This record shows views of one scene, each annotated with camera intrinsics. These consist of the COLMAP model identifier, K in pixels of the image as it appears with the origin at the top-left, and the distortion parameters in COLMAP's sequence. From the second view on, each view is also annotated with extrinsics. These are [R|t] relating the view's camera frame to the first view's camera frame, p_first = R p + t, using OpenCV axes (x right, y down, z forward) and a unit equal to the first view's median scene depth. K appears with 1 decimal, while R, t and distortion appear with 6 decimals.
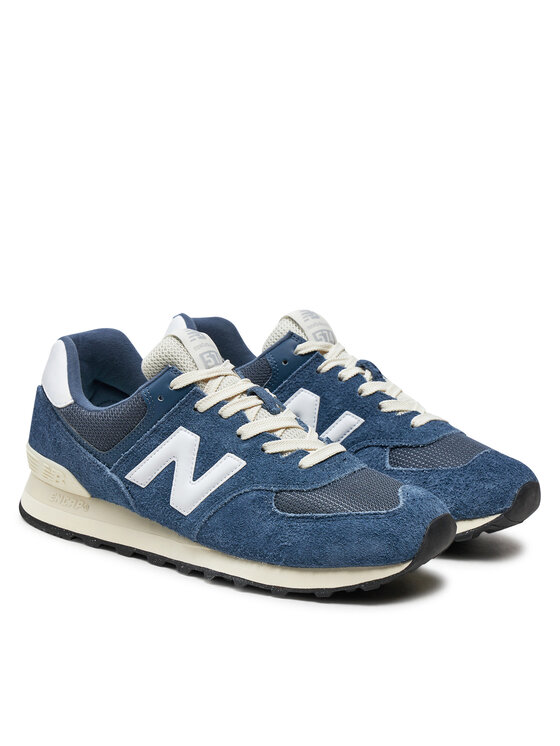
lens RADIAL K [[2202.2, 0, 280.0], [0, 2202.2, 373.0], [0, 0, 1]] dist [-0.527605, -0.124221]
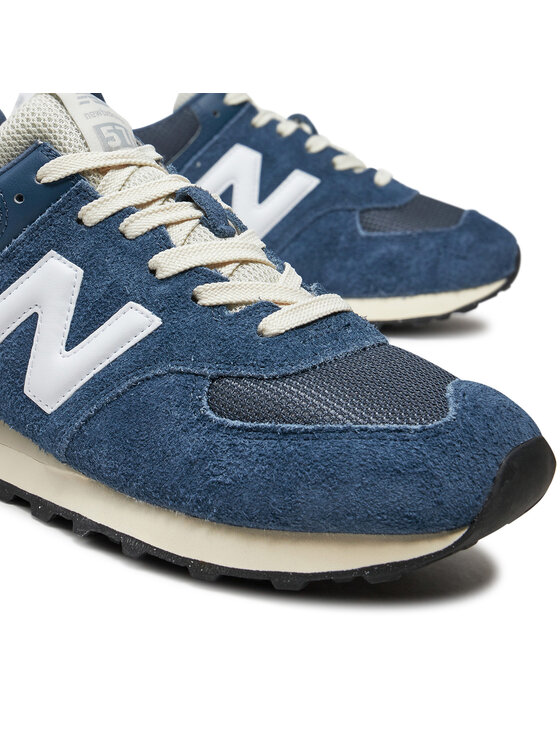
lens RADIAL K [[1165.8, 0, 280.0], [0, 1165.8, 373.0], [0, 0, 1]] dist [-0.022646, -0.024418]
pose [[0.997428, 0.049551, -0.051783, 0.028780], [-0.047476, 0.998049, 0.040557, 0.040577], [0.053691, -0.037995, 0.997834, 0.716528]]
